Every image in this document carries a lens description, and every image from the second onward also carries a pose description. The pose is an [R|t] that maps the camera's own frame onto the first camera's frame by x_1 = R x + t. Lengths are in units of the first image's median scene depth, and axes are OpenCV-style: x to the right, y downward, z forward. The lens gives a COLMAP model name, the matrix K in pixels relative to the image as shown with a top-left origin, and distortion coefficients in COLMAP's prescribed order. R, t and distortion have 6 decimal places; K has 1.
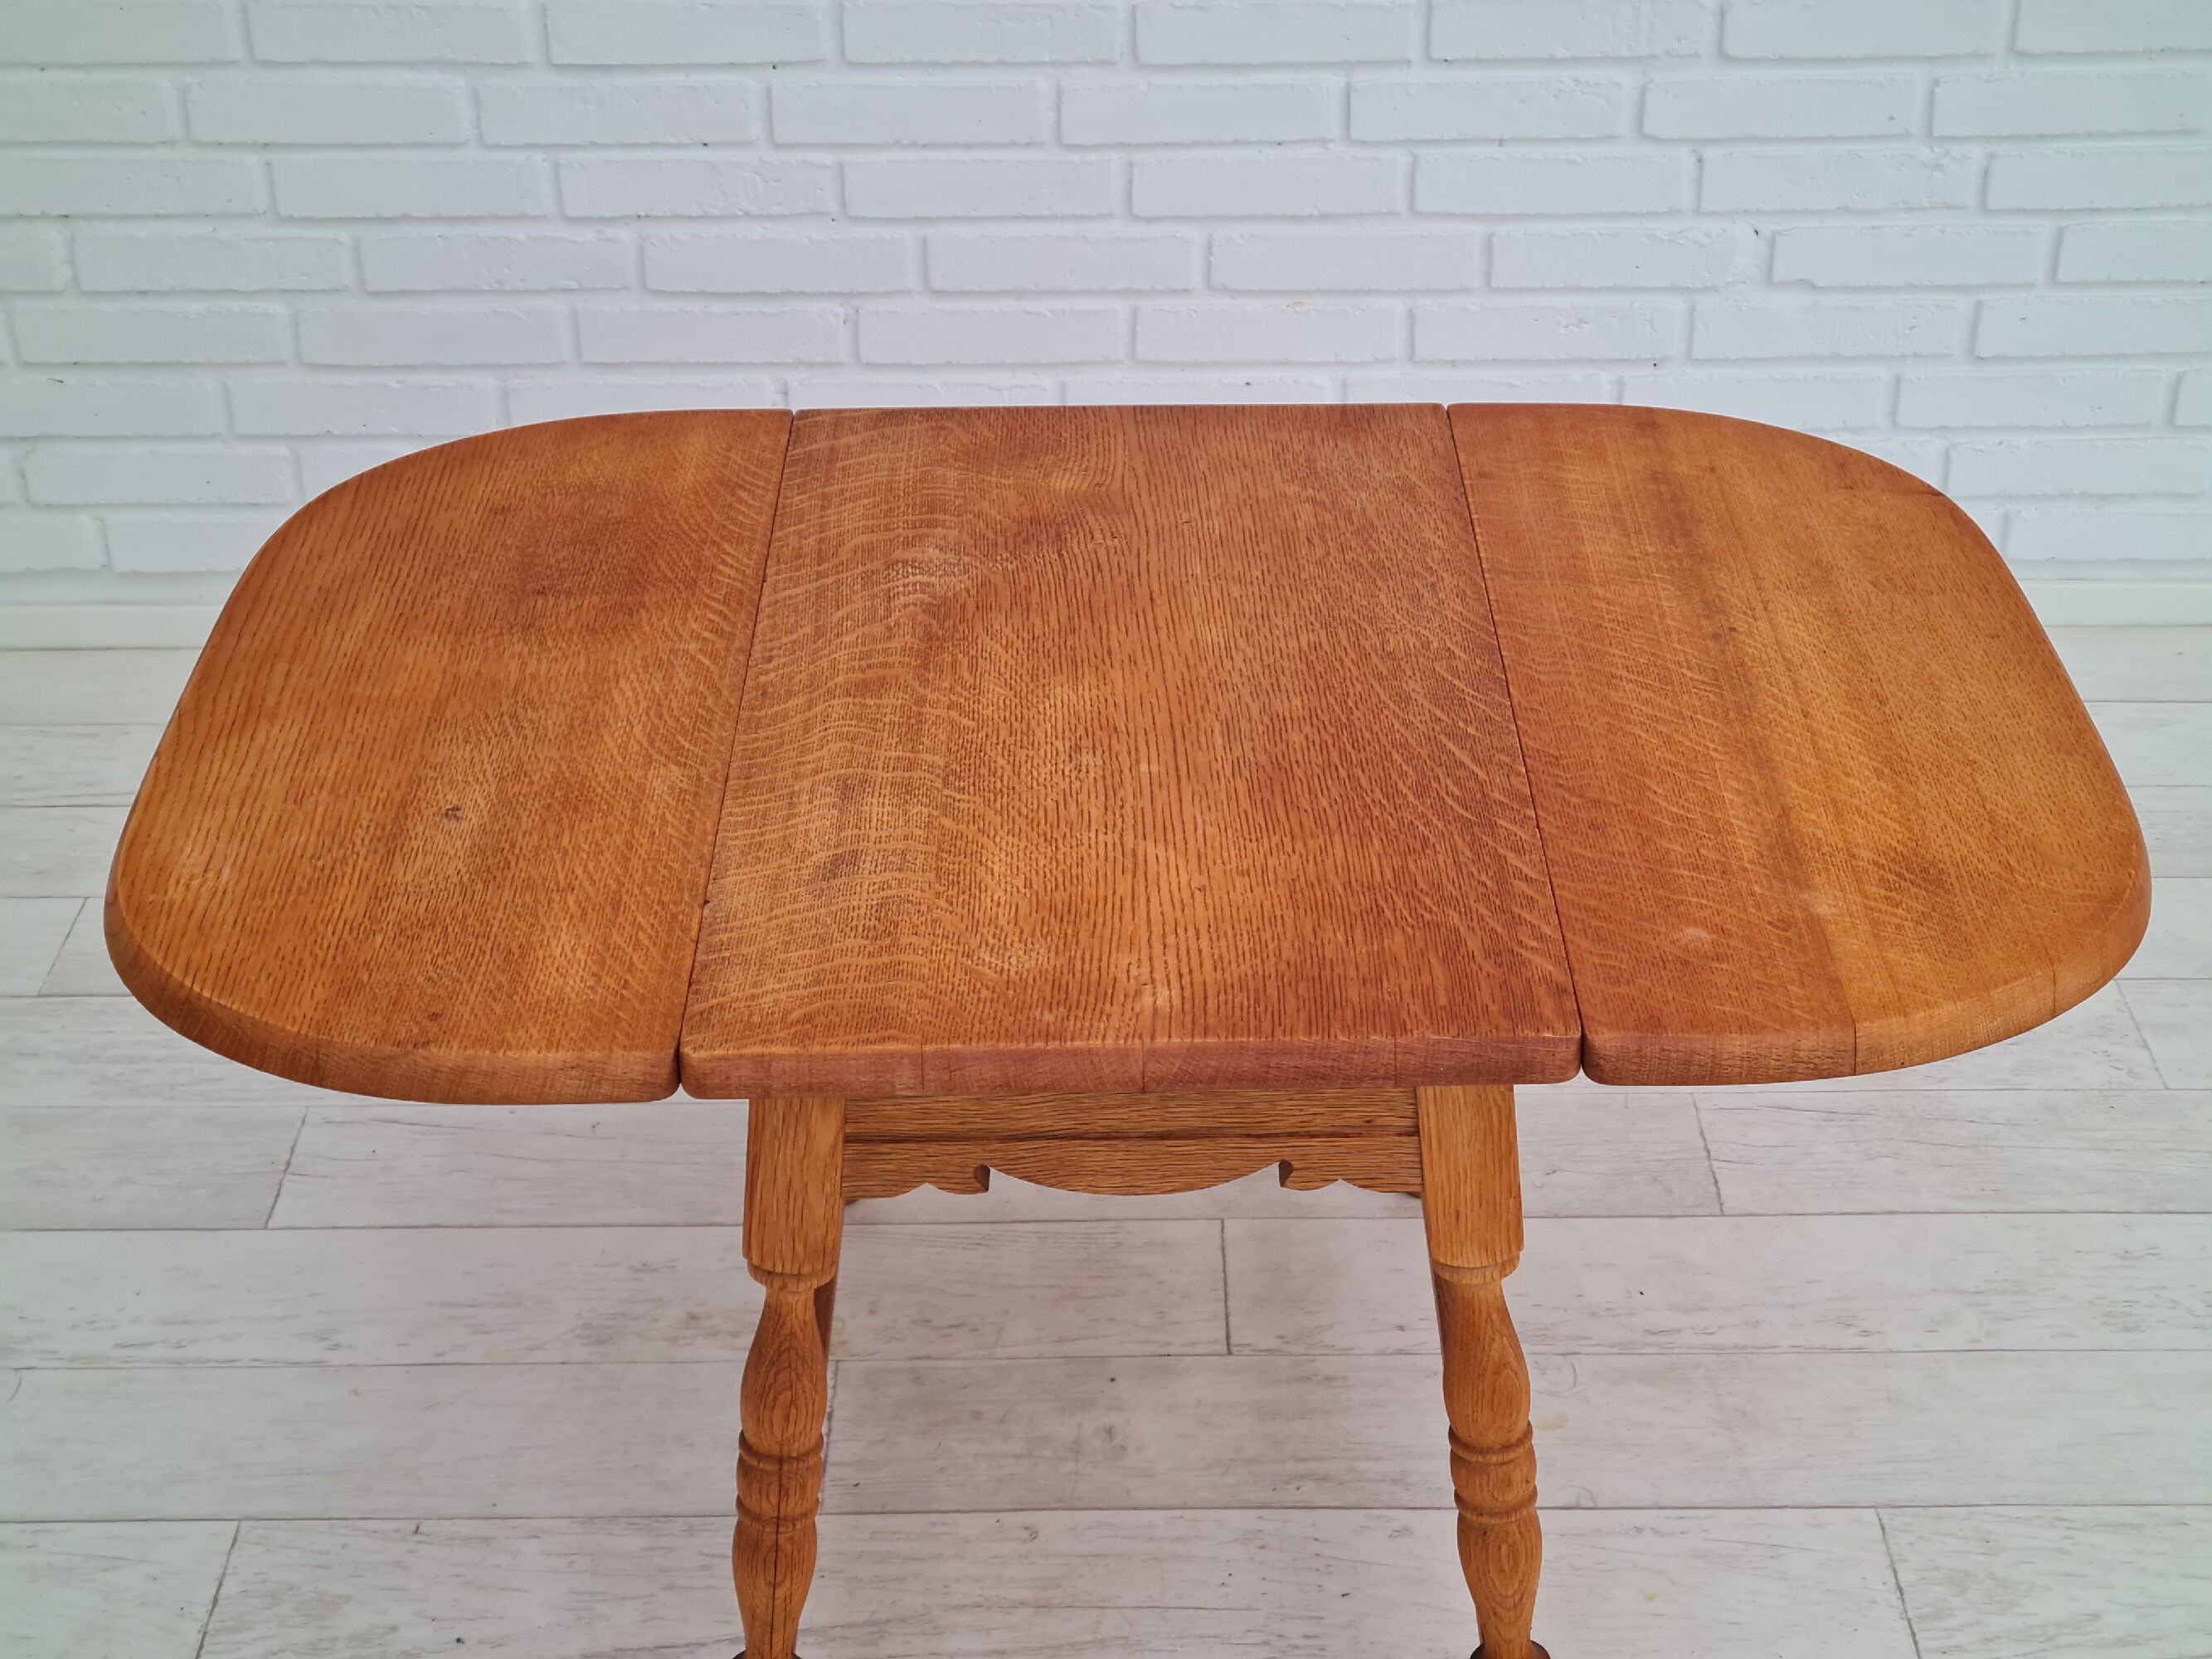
lens RADIAL K [[3328.2, 0, 1134.8], [0, 3328.2, 837.3], [0, 0, 1]] dist [0.130941, -0.344168]
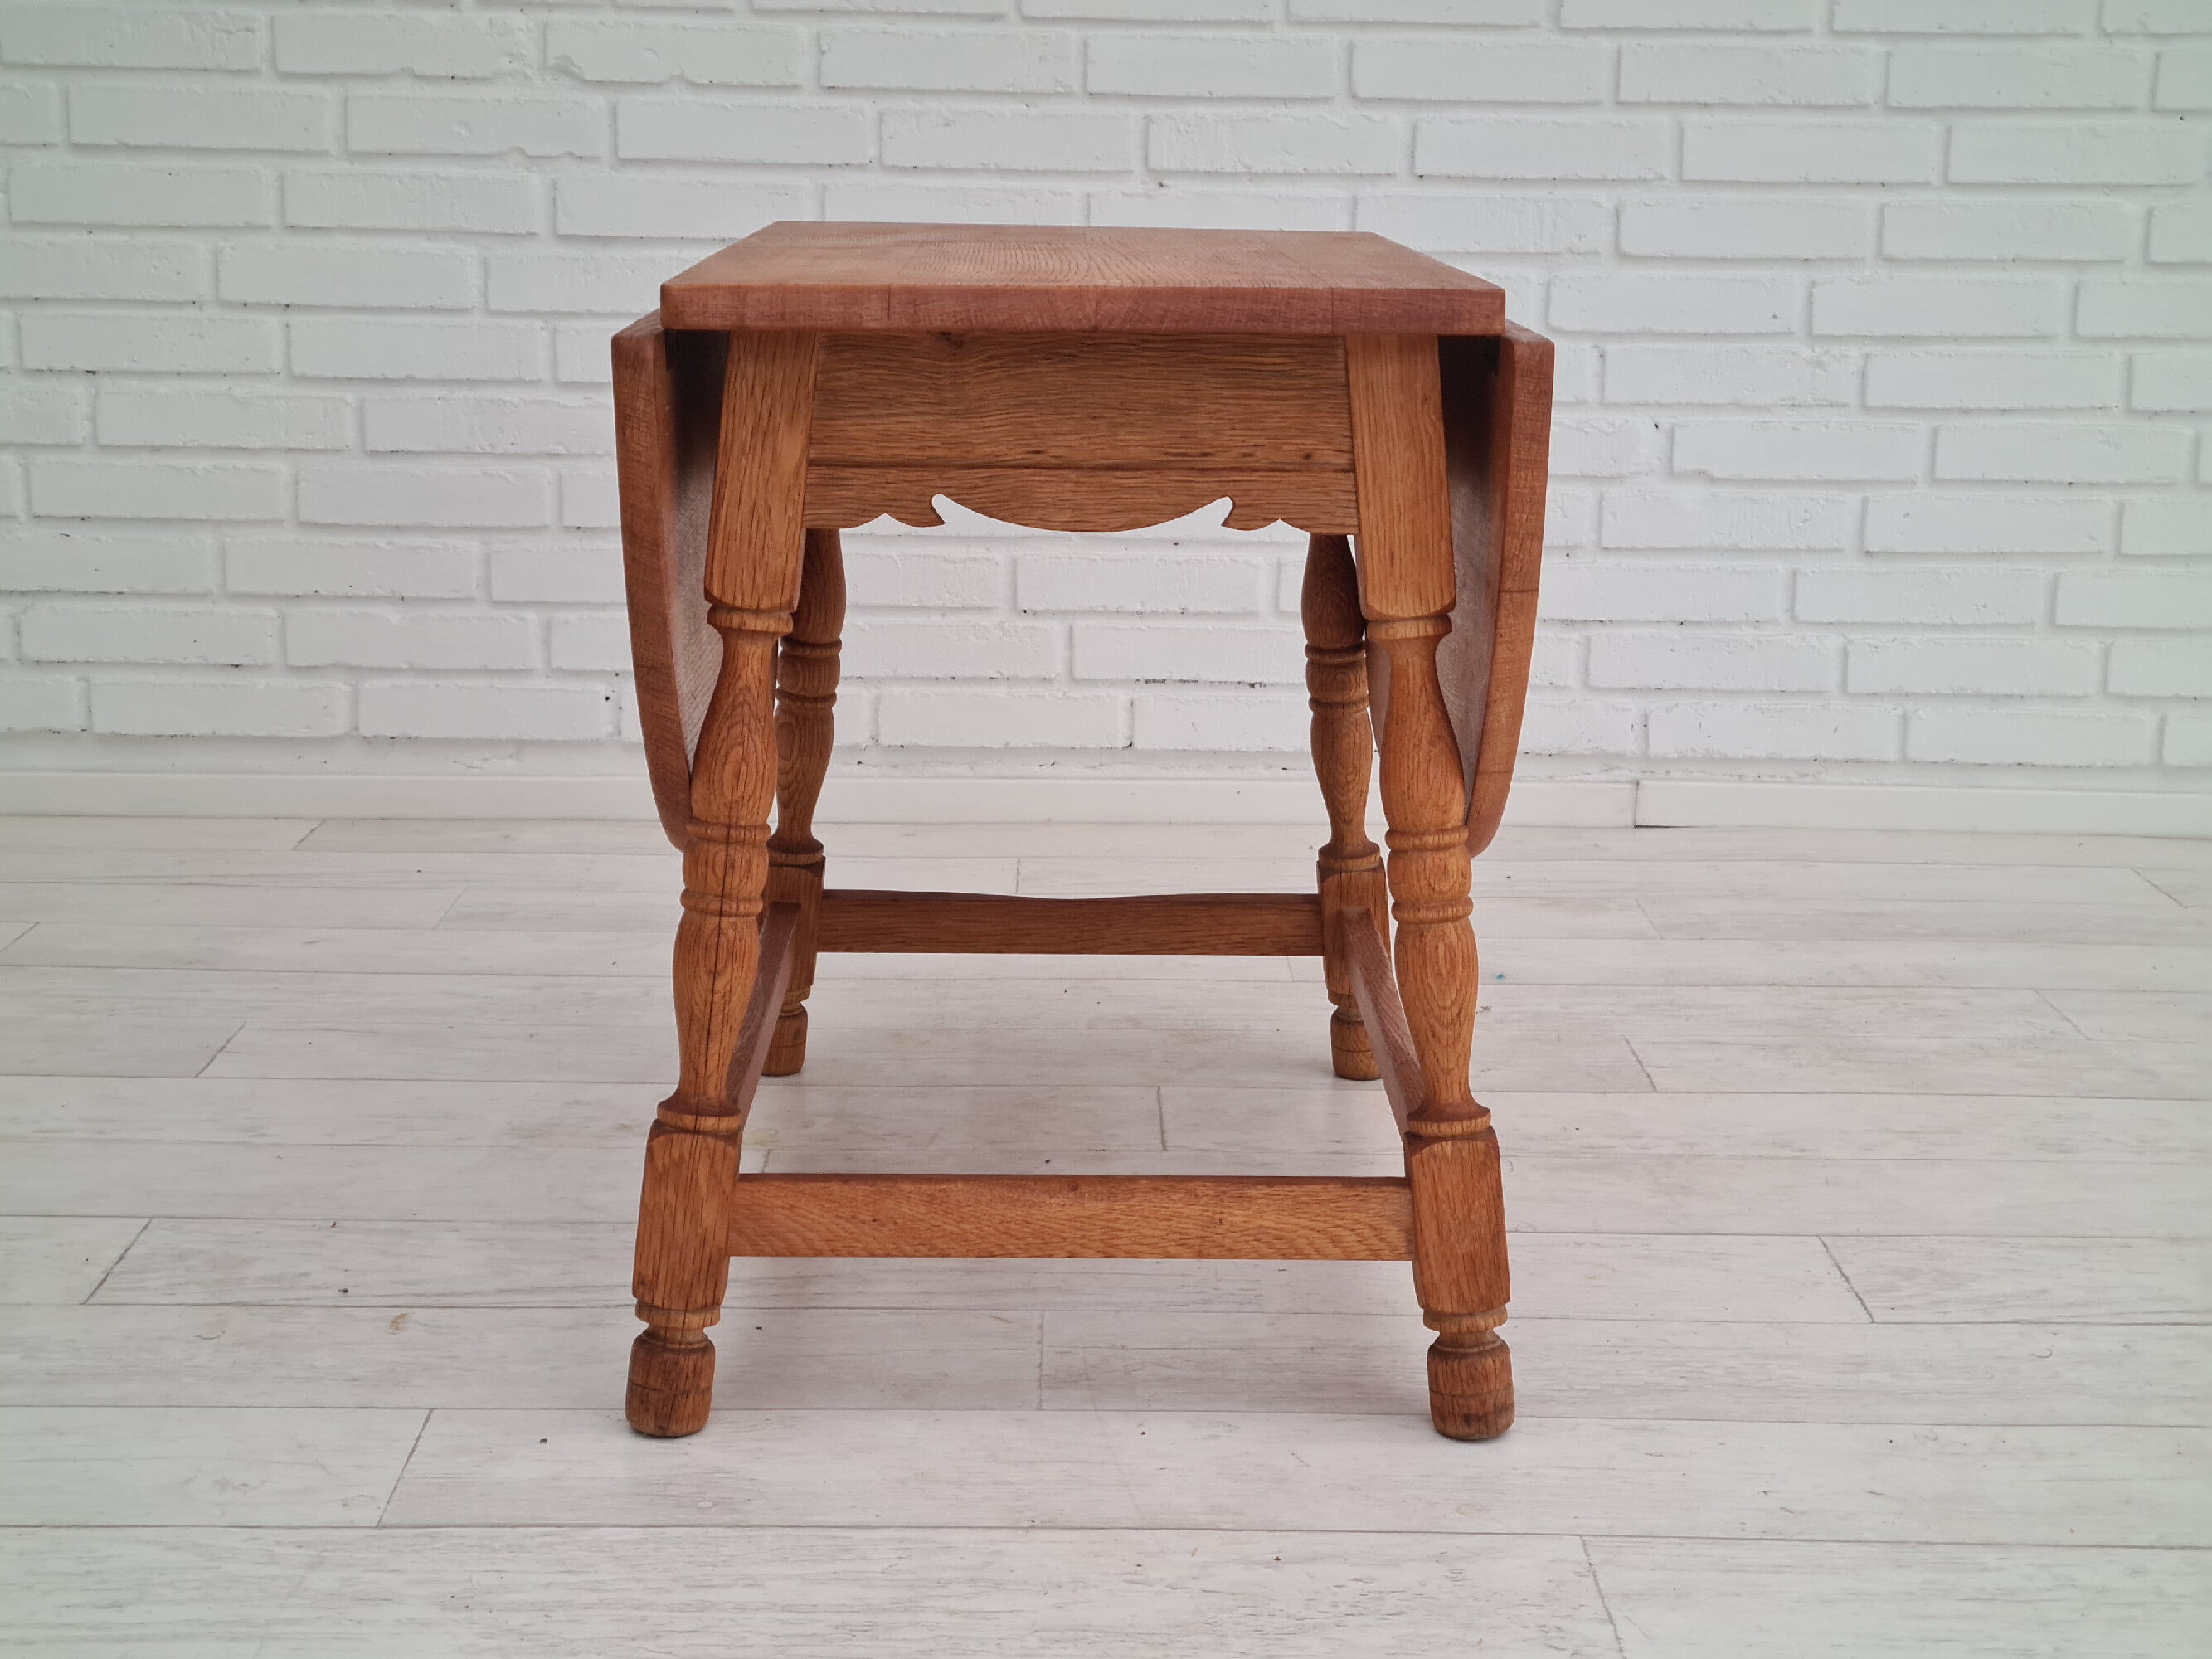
lens RADIAL K [[3329.9, 0, 1134.4], [0, 3329.9, 799.9], [0, 0, 1]] dist [0.106823, -0.197511]
pose [[0.999625, 0.020858, 0.017715, -0.000652], [-0.013710, 0.941958, -0.335450, 0.412079], [-0.023684, 0.335082, 0.941891, 0.033610]]
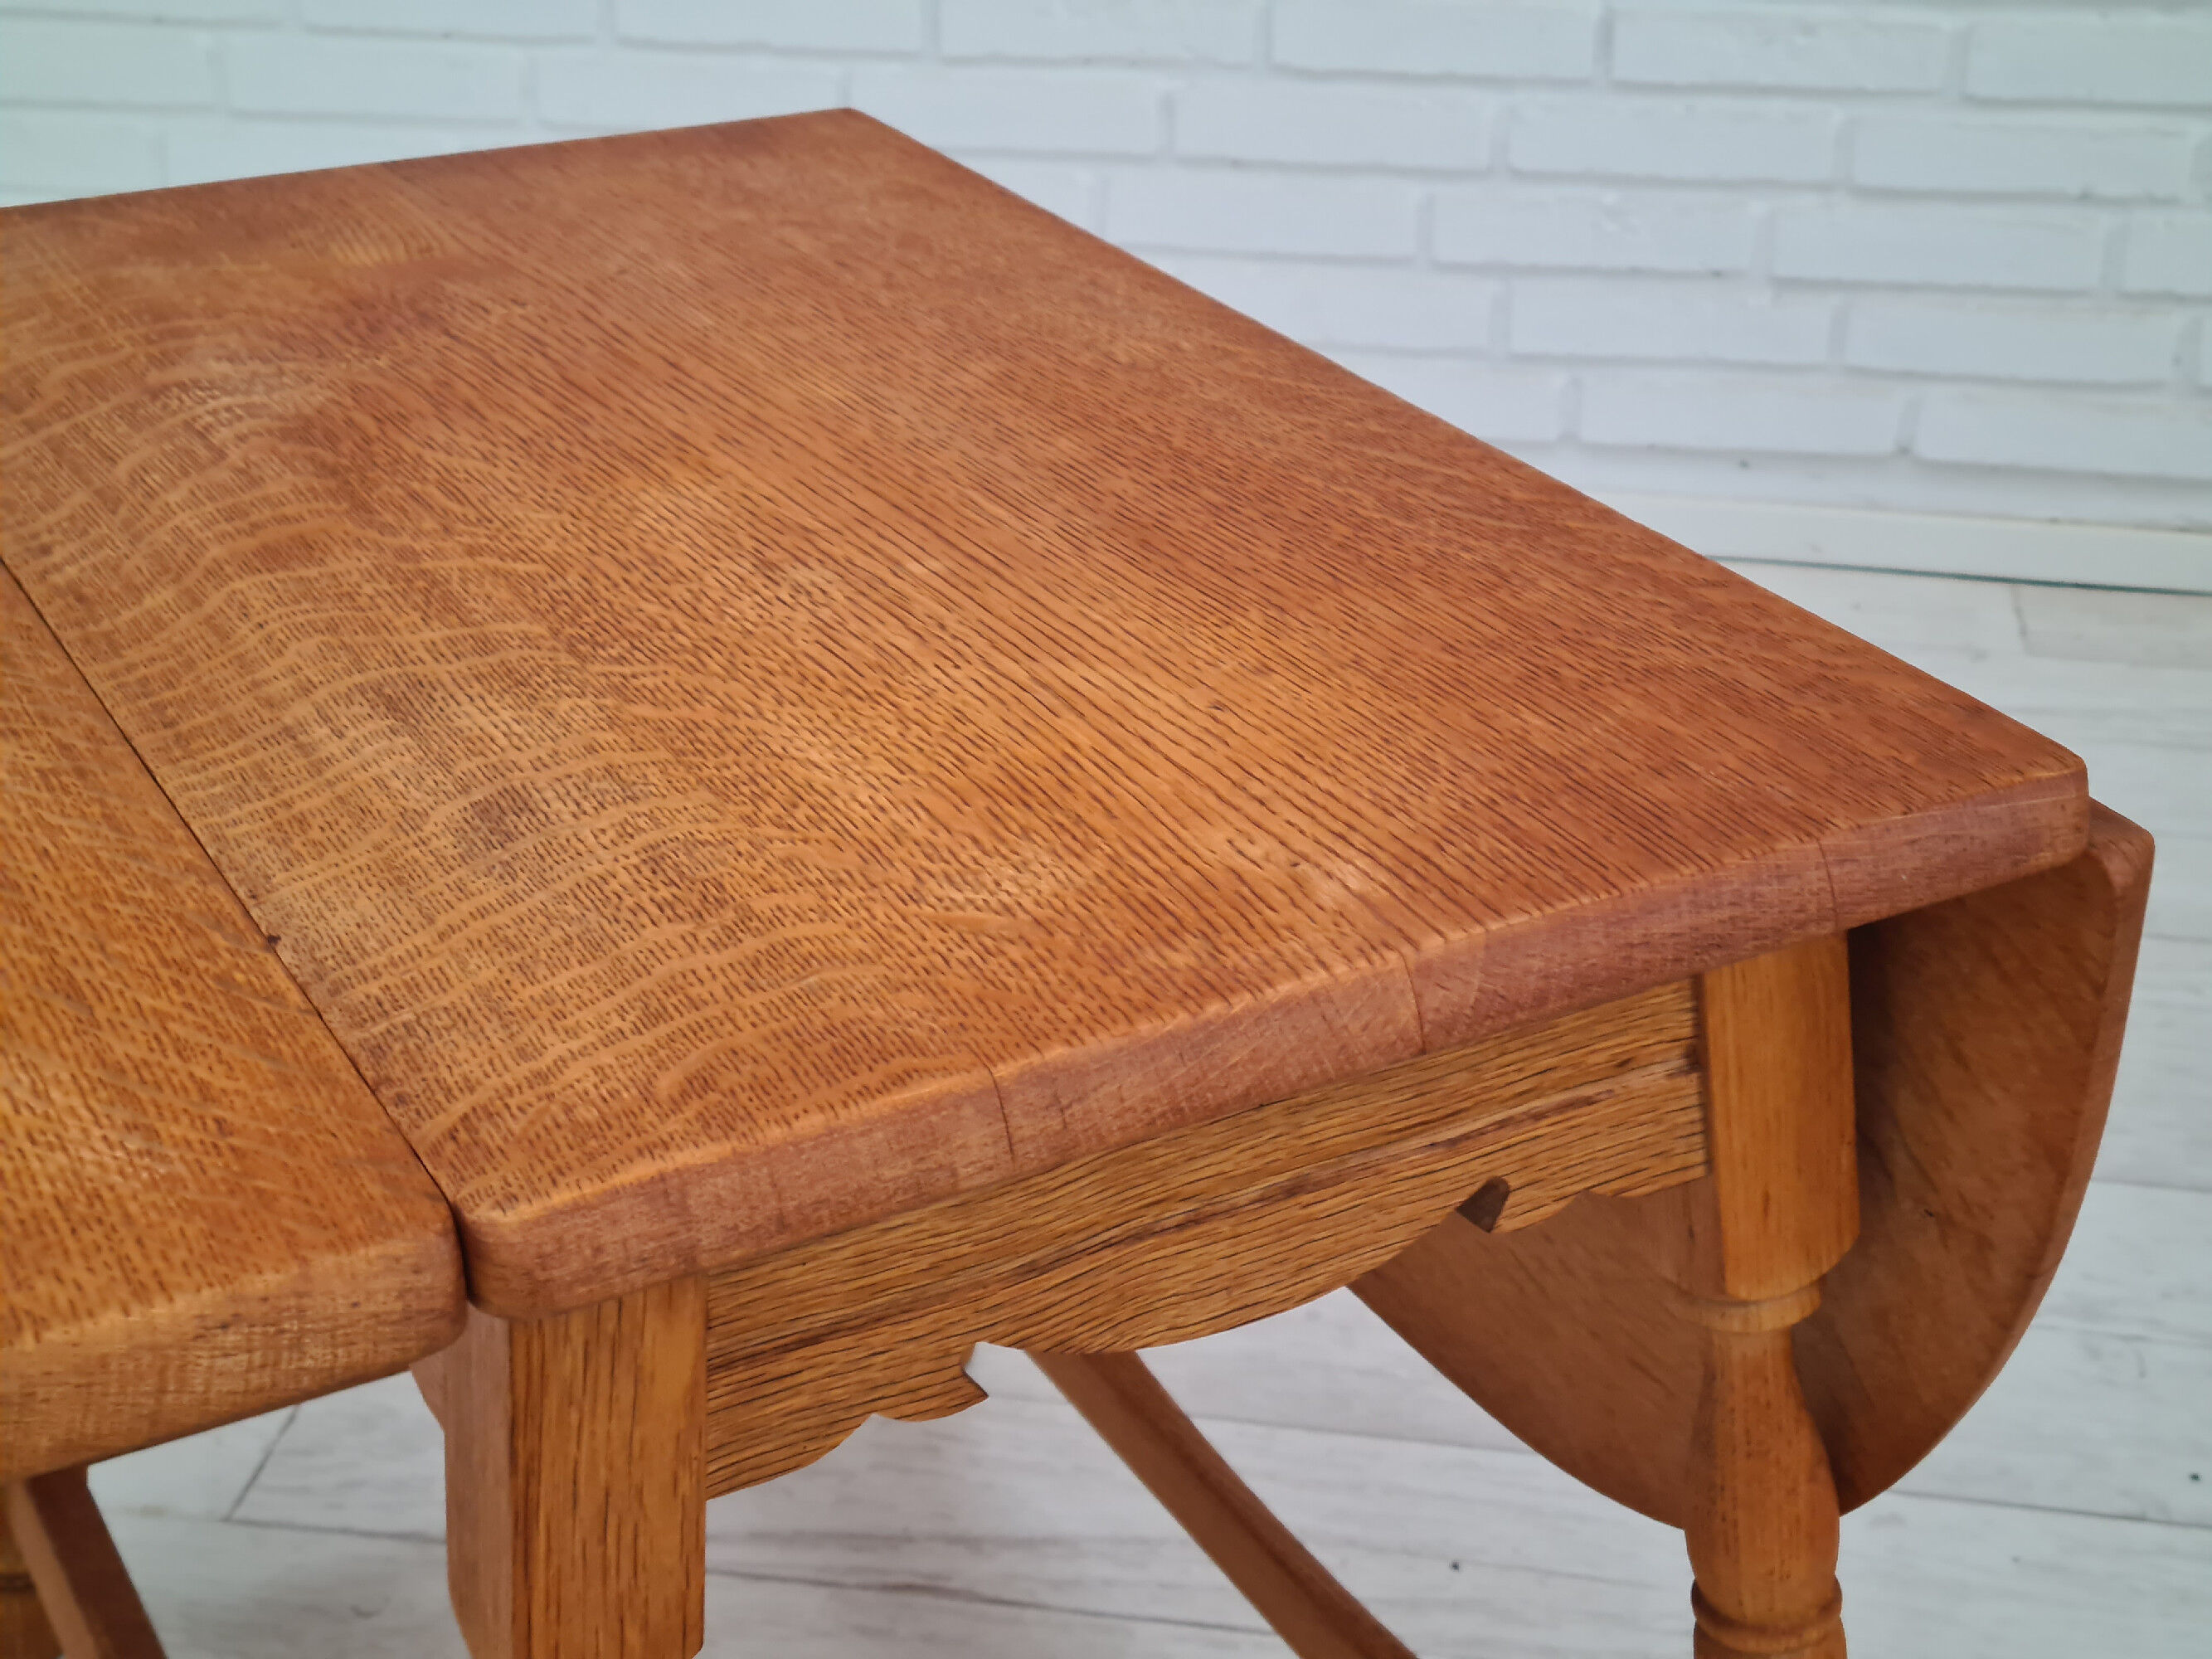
lens RADIAL K [[3350.4, 0, 1128.5], [0, 3350.4, 845.1], [0, 0, 1]] dist [0.102275, -0.165485]
pose [[0.875156, -0.204407, 0.438543, -0.171229], [0.238945, 0.970727, -0.024377, 0.034893], [-0.420723, 0.126121, 0.898380, 0.417842]]
